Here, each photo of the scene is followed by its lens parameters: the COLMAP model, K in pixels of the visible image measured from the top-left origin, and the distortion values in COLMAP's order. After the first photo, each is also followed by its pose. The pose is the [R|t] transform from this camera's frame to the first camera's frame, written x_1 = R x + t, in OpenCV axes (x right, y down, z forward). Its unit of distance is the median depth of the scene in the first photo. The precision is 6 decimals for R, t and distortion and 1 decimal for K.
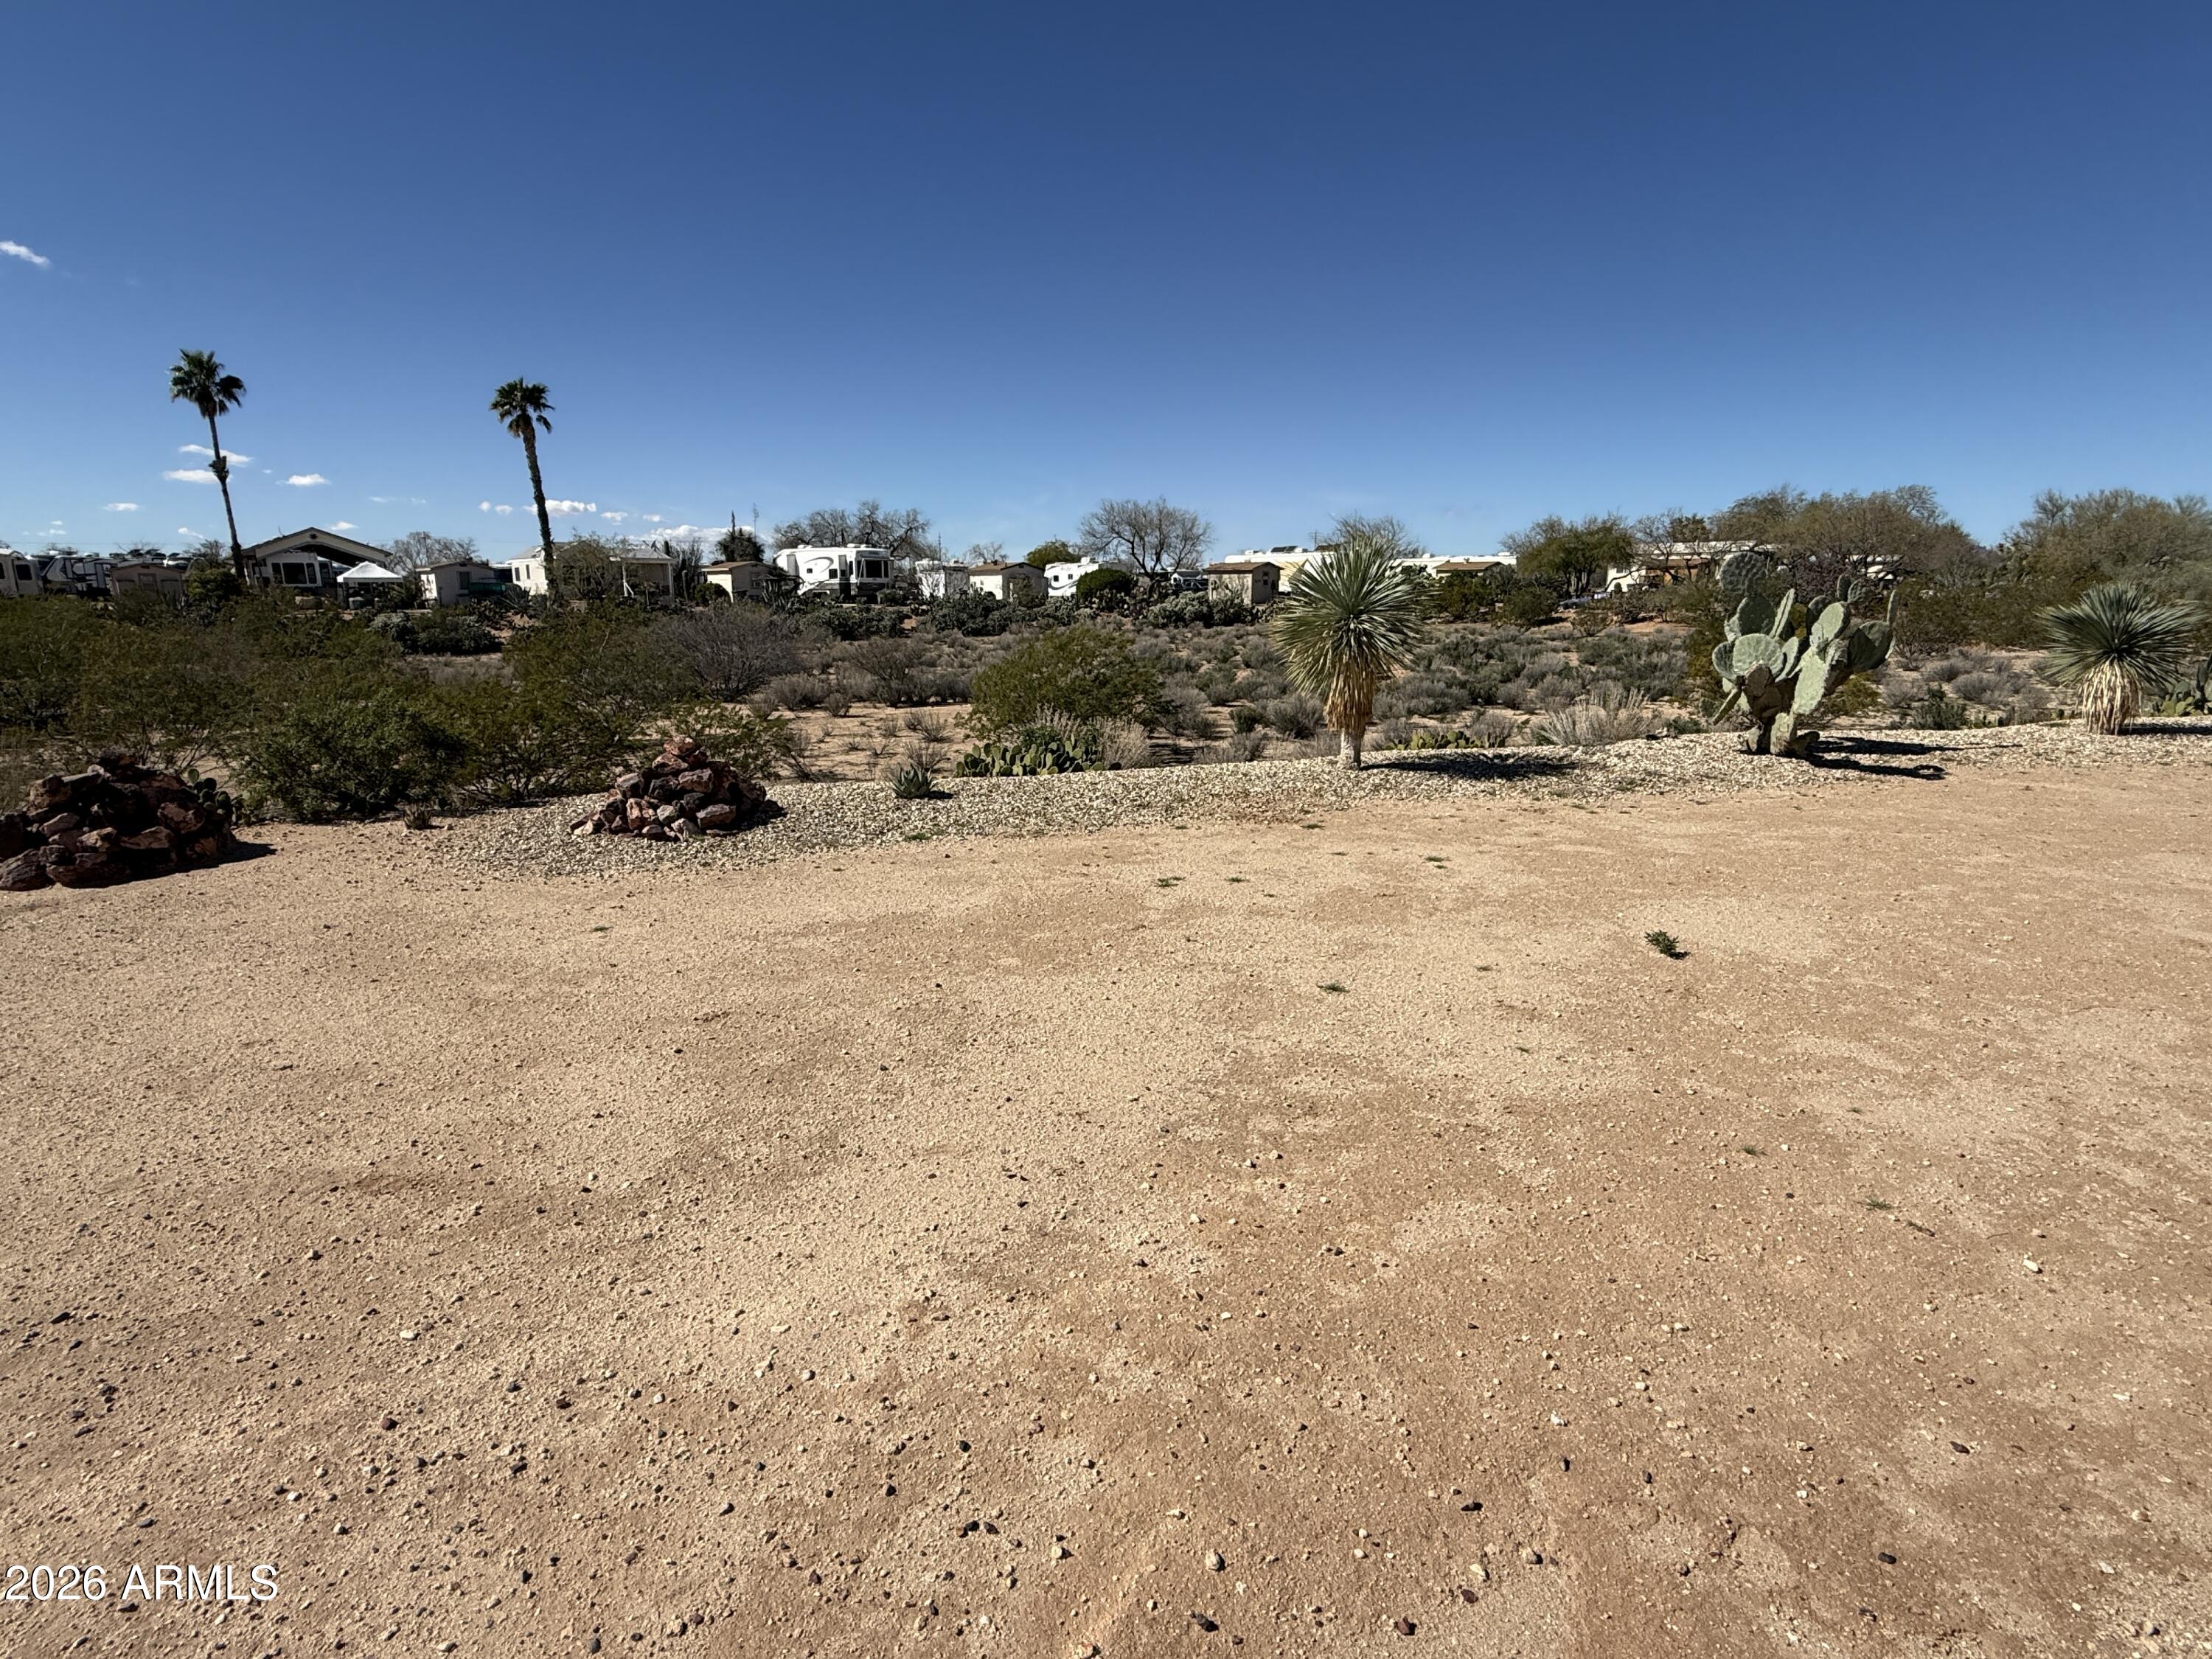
lens RADIAL K [[1119.5, 0, 1106.0], [0, 1119.5, 829.5], [0, 0, 1]] dist [0.001159, 0.000109]
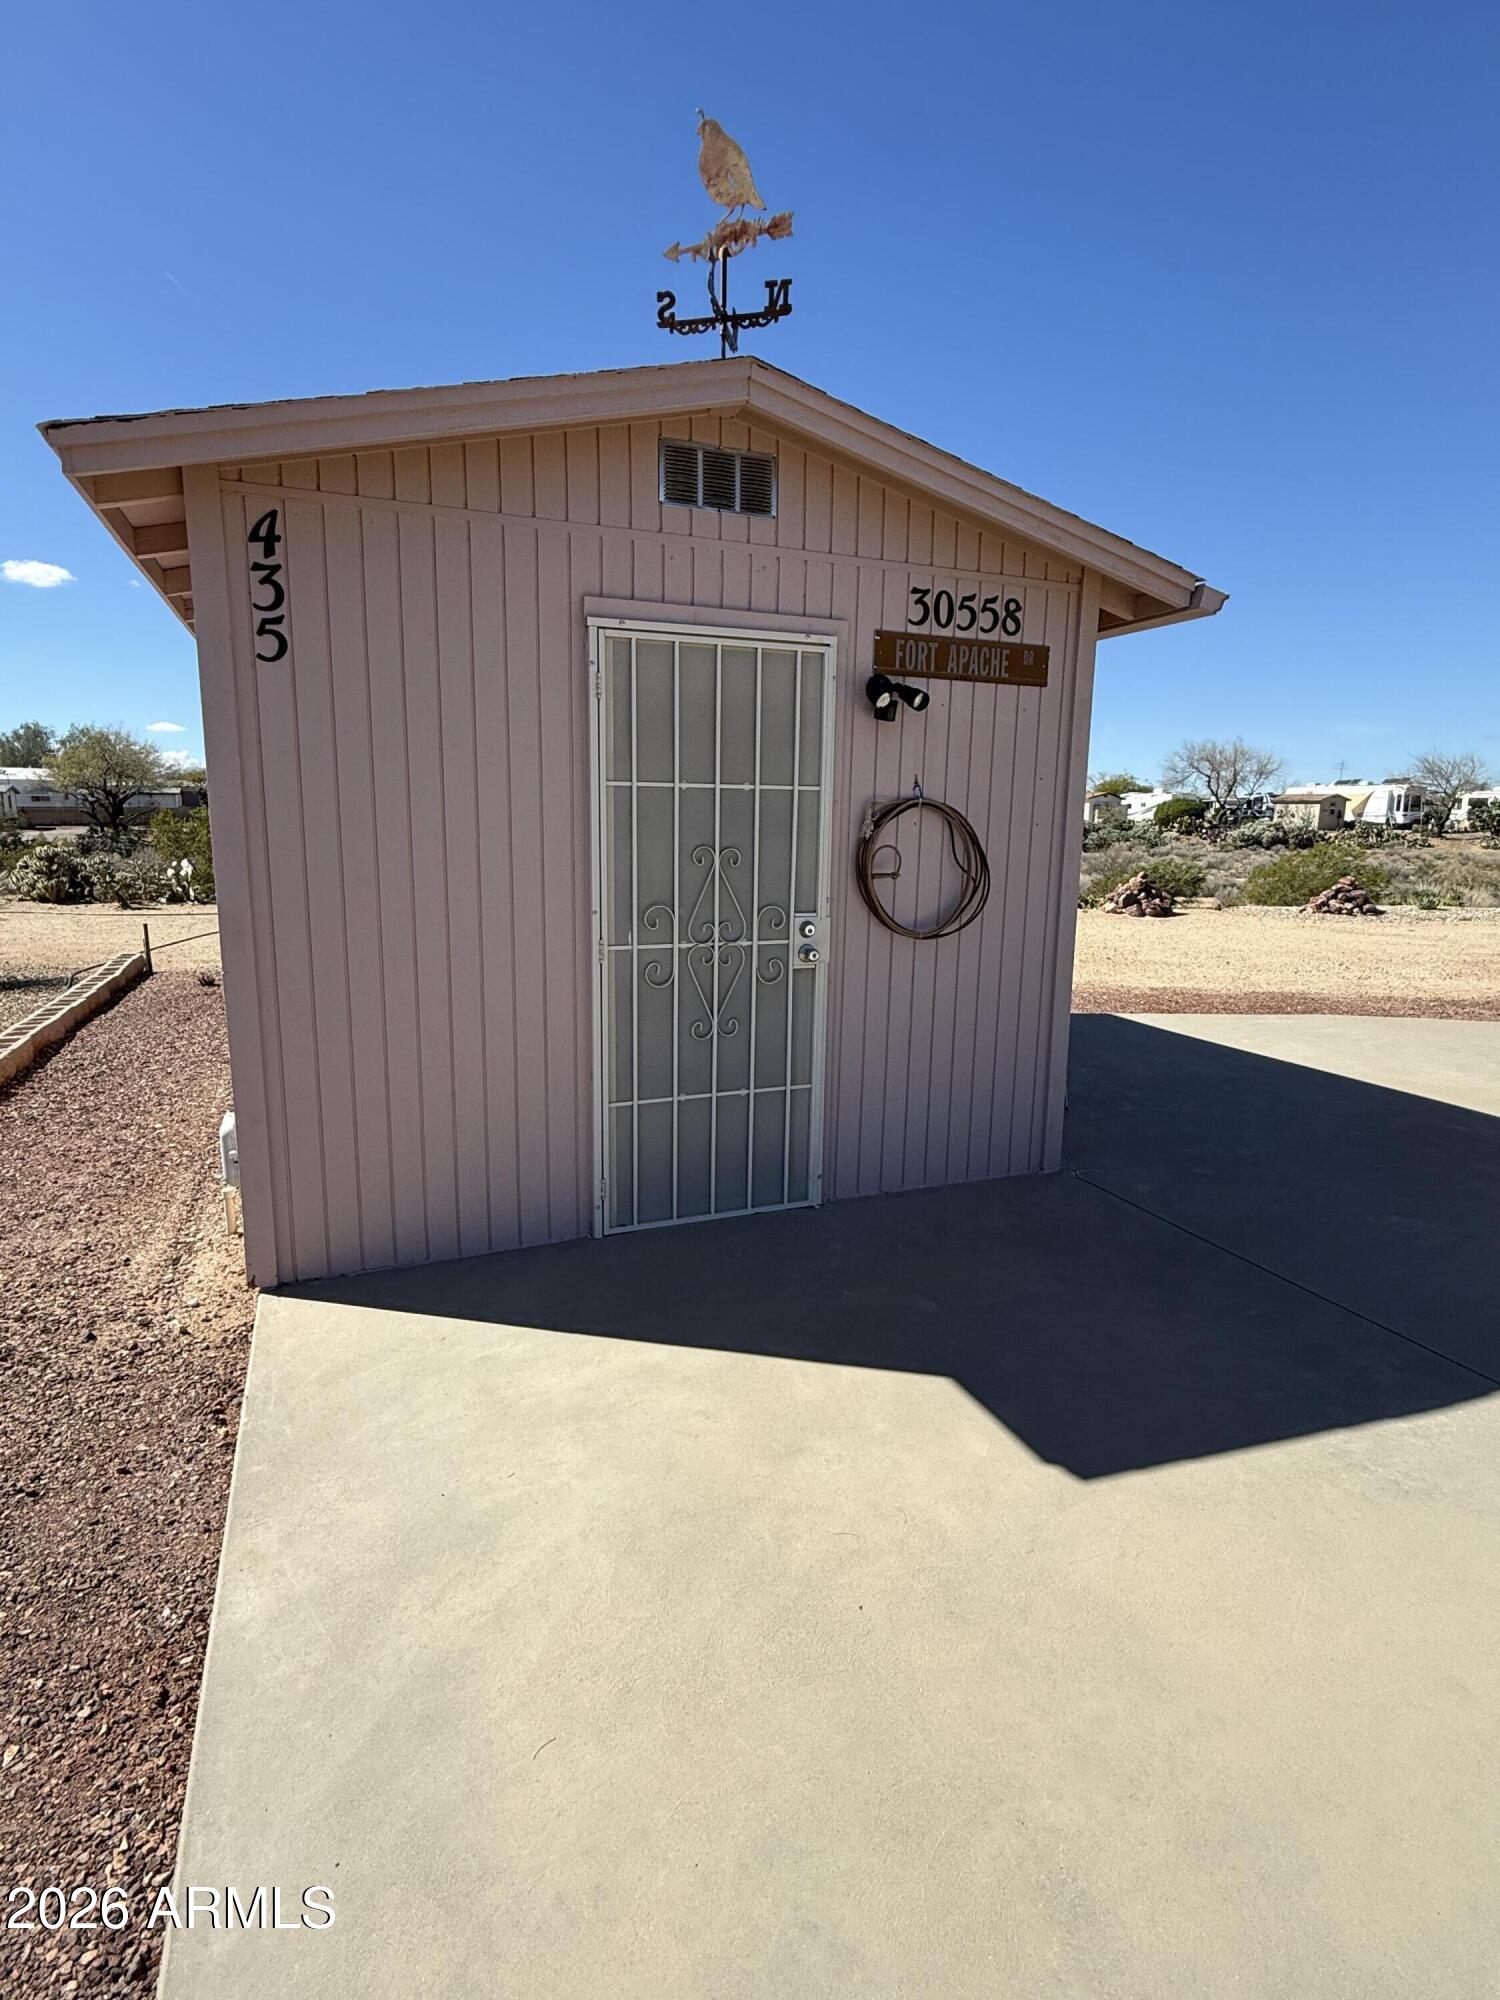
lens RADIAL K [[1018.1, 0, 750.0], [0, 1018.1, 1000.0], [0, 0, 1]] dist [0.004297, 0.000380]
pose [[0.949422, 0.070845, -0.305907, -0.088938], [-0.079732, 0.996678, -0.016637, 0.031897], [0.303712, 0.040186, 0.951916, -0.148511]]
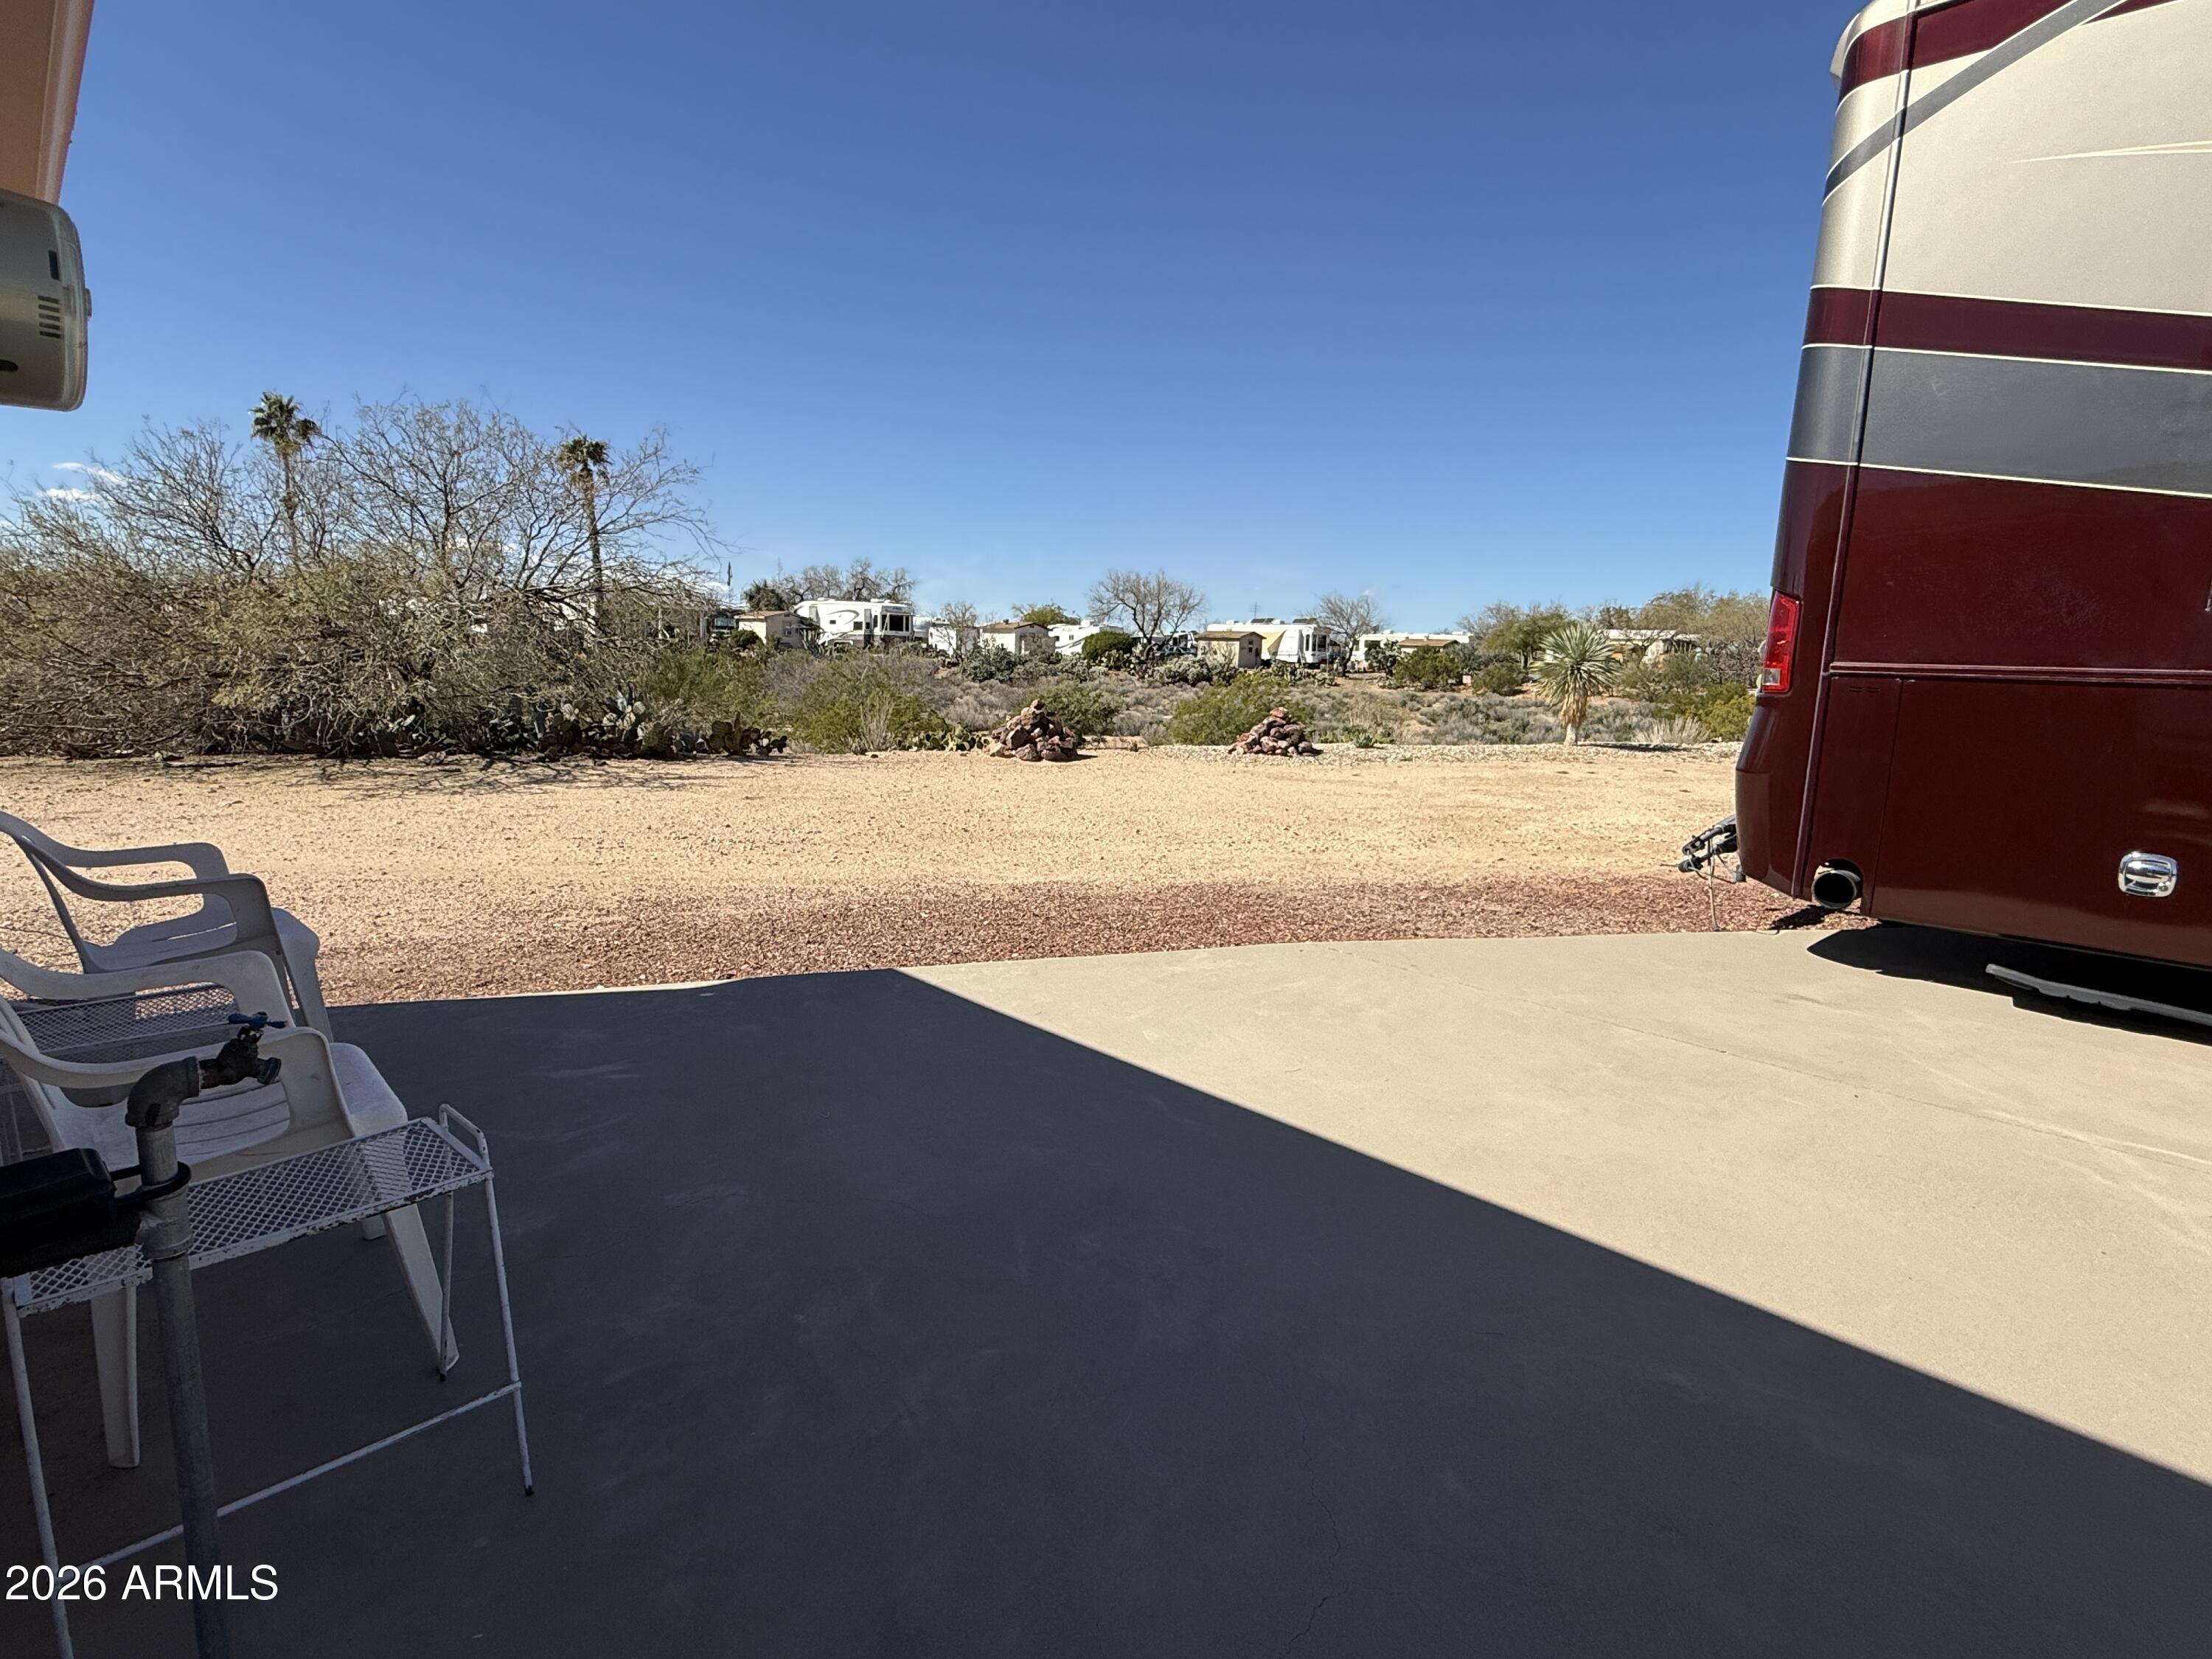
lens RADIAL K [[1126.0, 0, 1106.0], [0, 1126.0, 829.5], [0, 0, 1]] dist [0.004297, 0.000380]
pose [[0.996915, 0.028320, 0.073204, -0.079249], [-0.024179, 0.998090, -0.056851, 0.024193], [-0.074674, 0.054906, 0.995695, -0.091261]]
